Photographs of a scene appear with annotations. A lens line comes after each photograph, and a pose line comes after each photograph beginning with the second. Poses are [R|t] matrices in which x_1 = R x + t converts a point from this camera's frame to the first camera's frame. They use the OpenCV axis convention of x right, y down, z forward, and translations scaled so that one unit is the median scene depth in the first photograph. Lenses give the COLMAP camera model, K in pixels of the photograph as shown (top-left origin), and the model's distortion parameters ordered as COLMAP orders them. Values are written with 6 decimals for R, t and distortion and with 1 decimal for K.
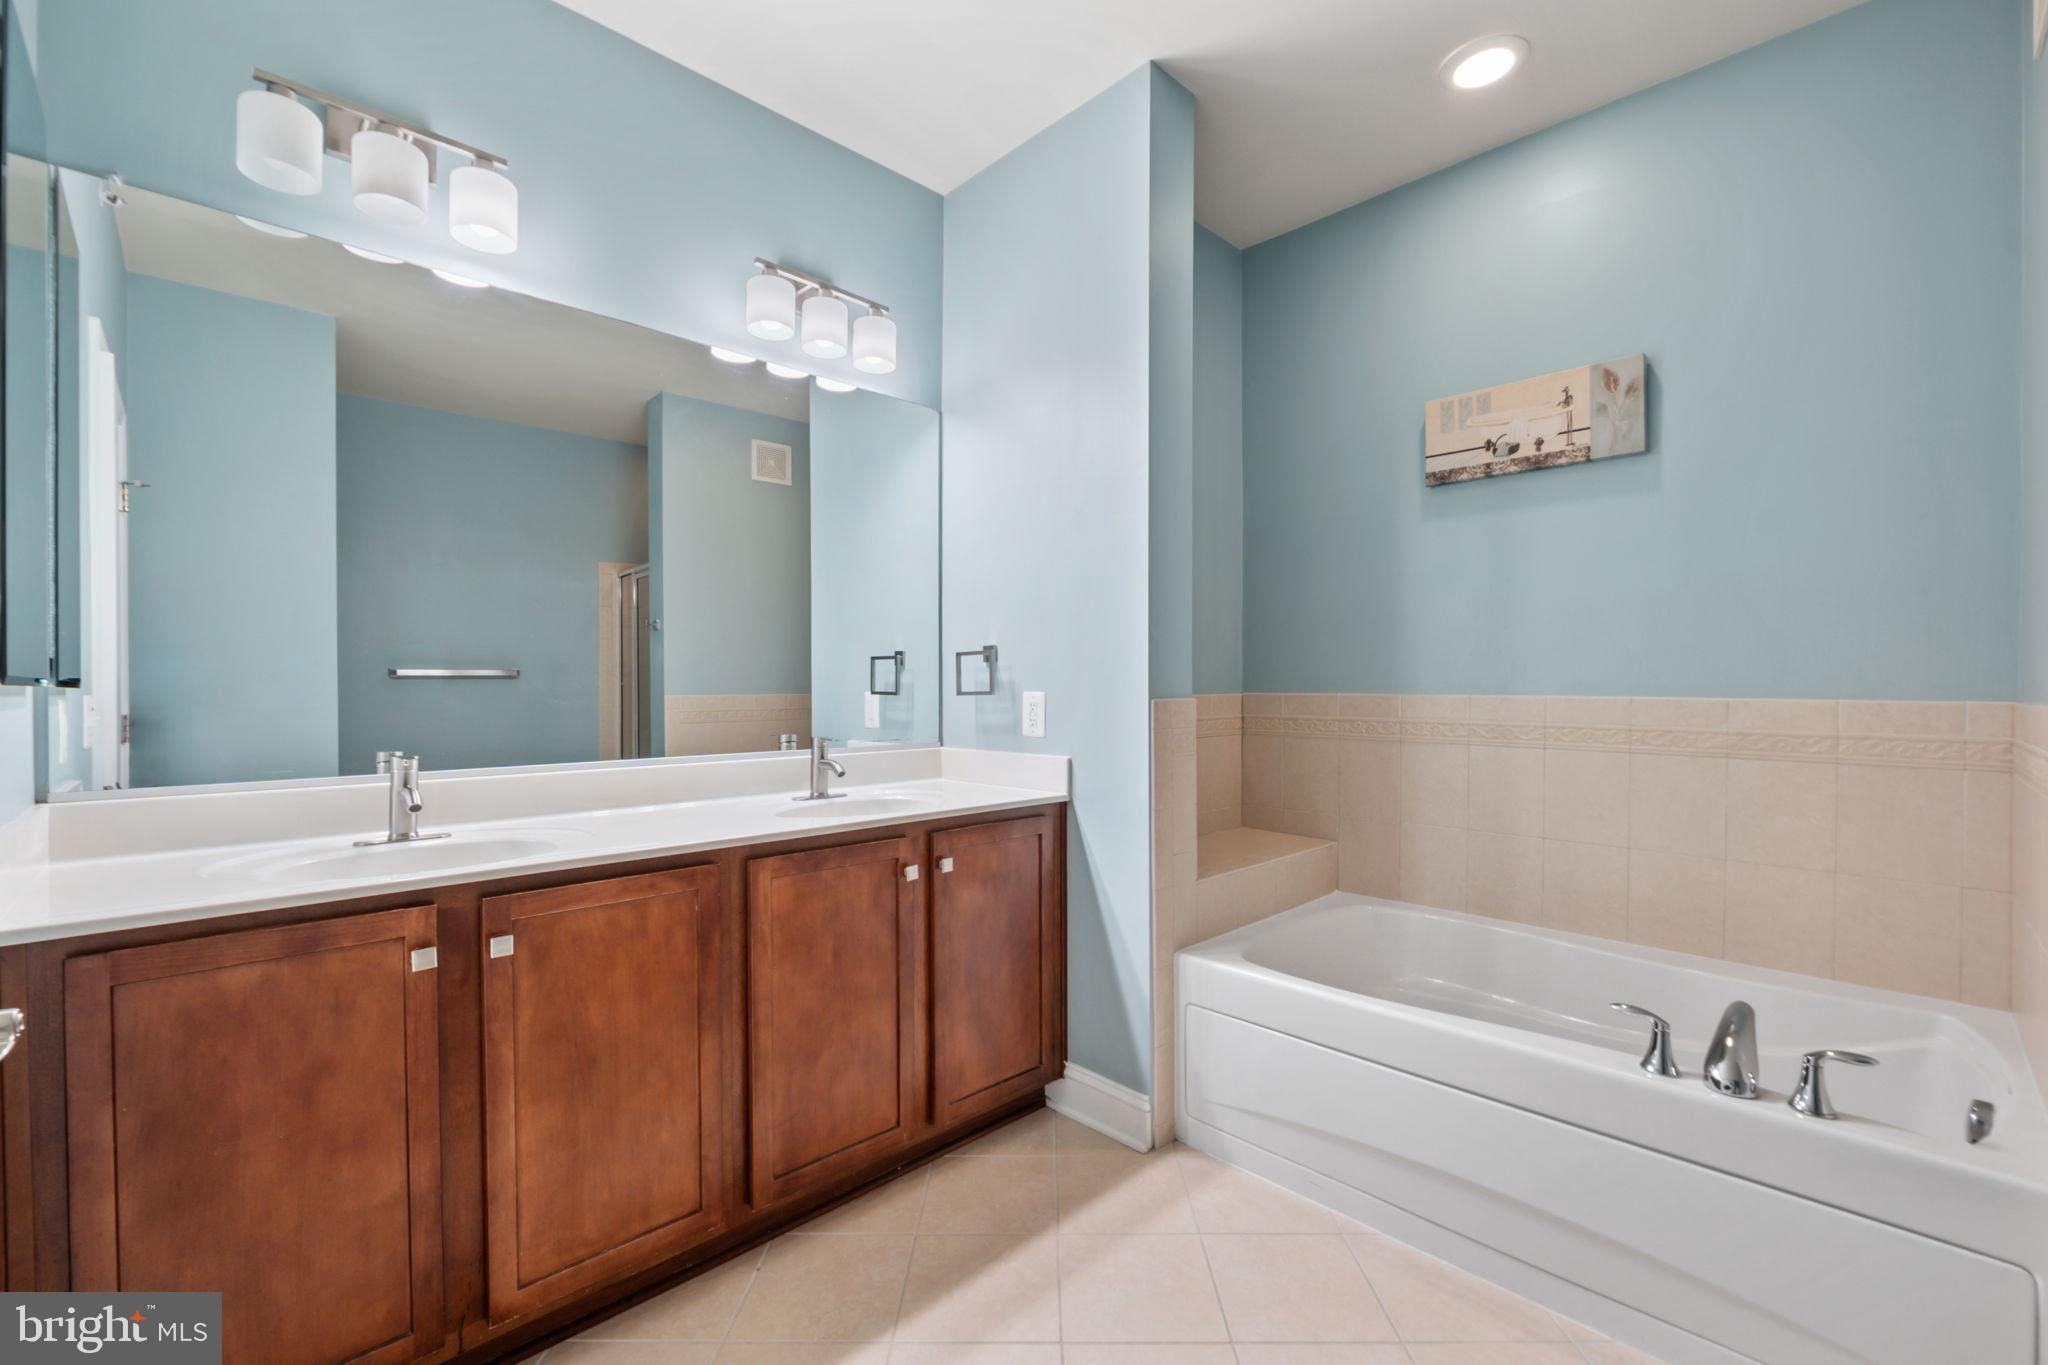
lens RADIAL K [[855.7, 0, 1027.9], [0, 855.7, 693.3], [0, 0, 1]] dist [-0.015767, -0.000094]
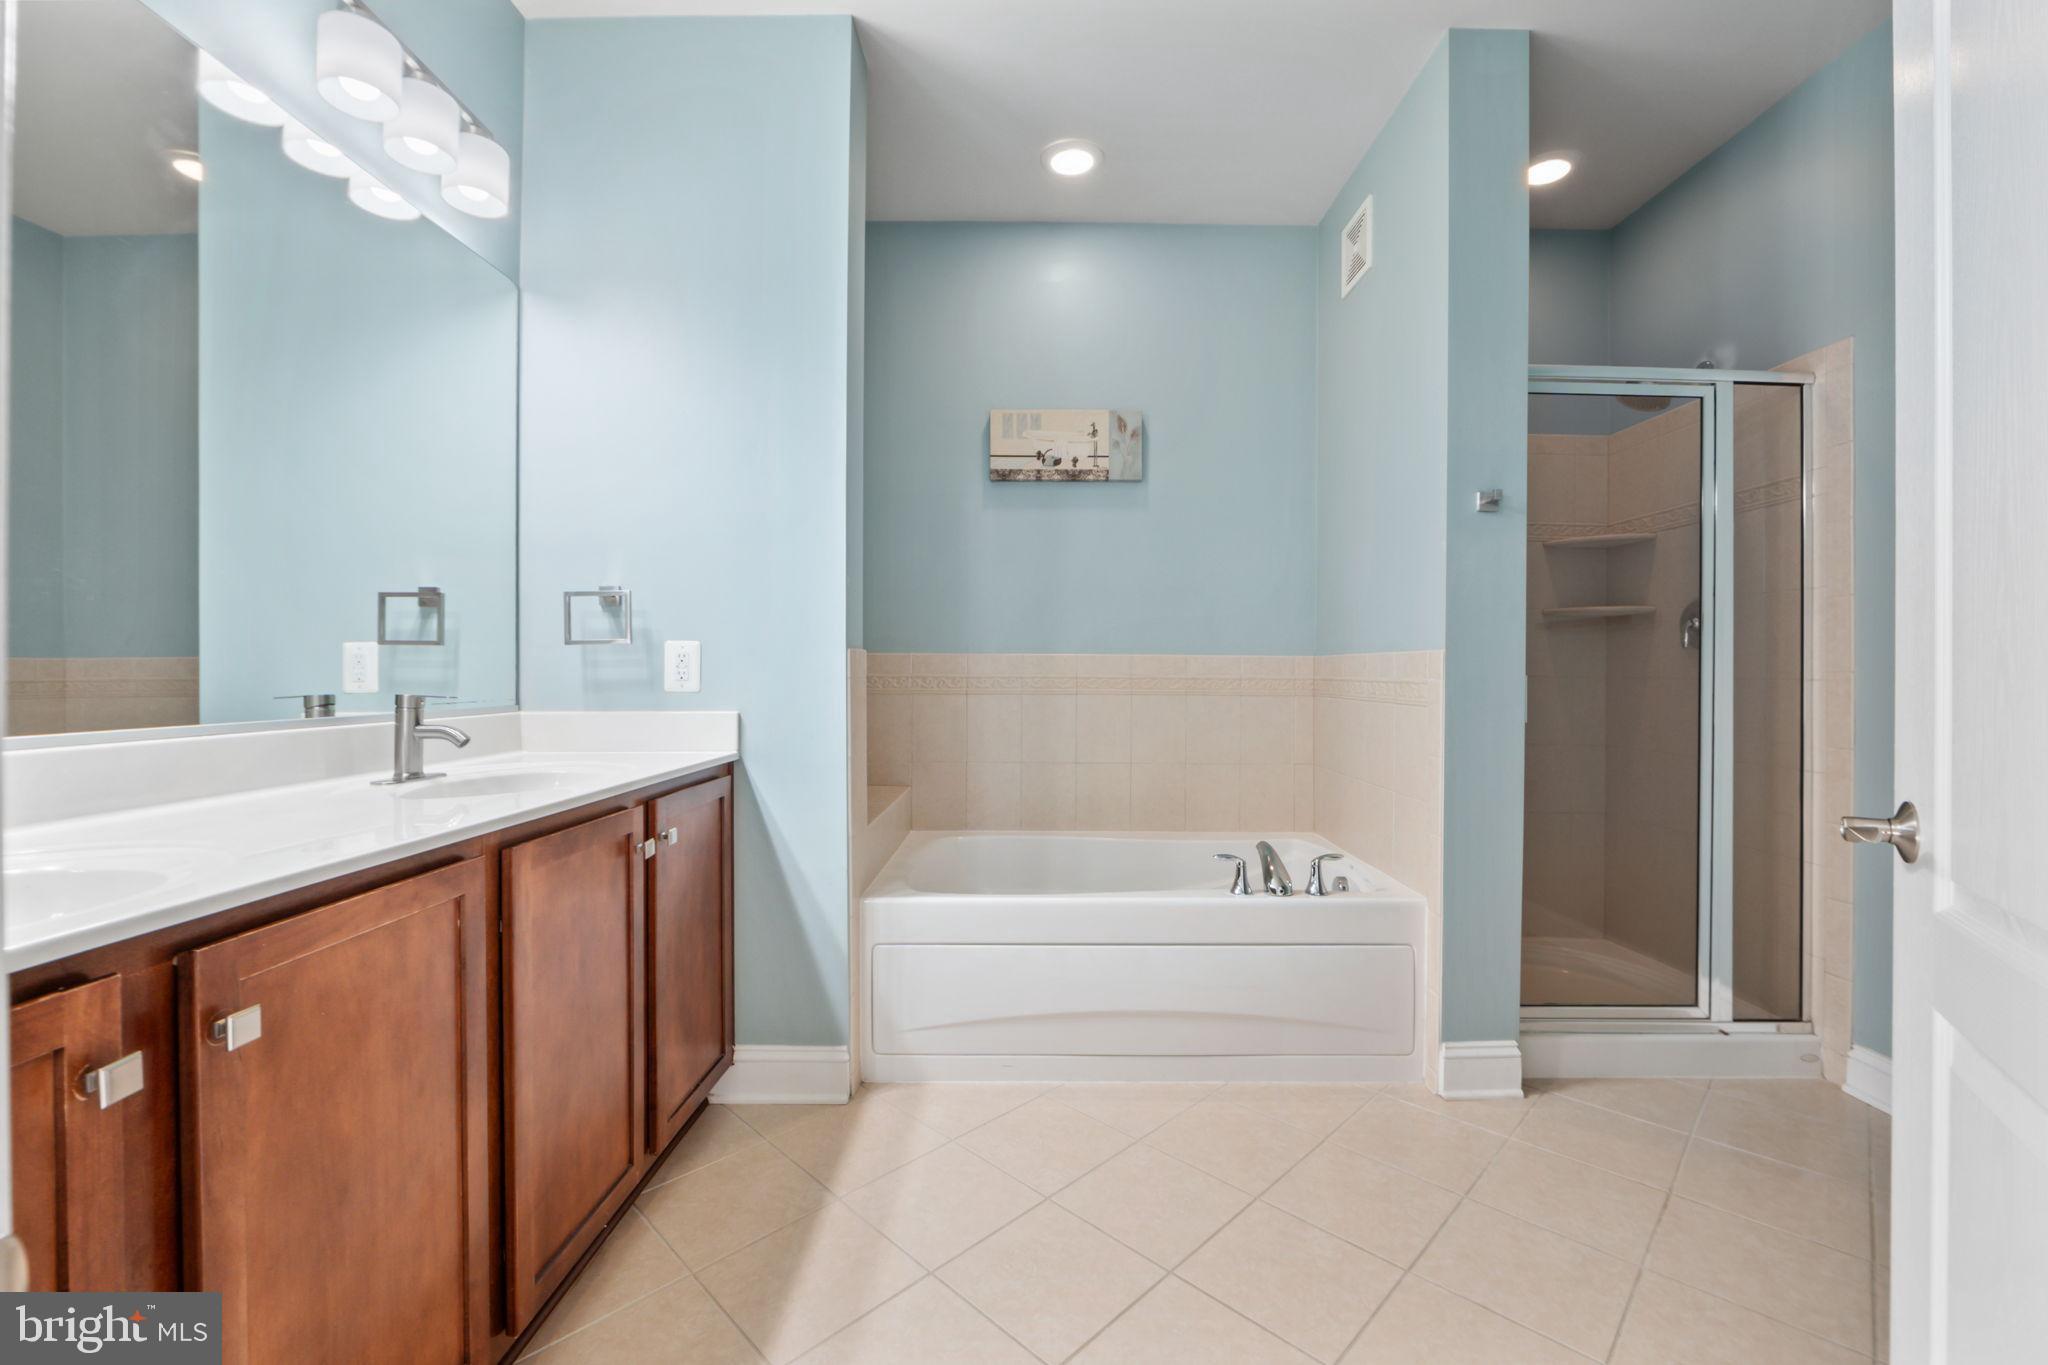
lens RADIAL K [[855.0, 0, 1028.8], [0, 855.0, 675.8], [0, 0, 1]] dist [-0.016048, 0.000088]
pose [[0.693746, -0.000925, 0.720219, -0.398982], [0.005317, 0.999978, -0.003838, 0.041584], [-0.720200, 0.006492, 0.693736, 0.141793]]
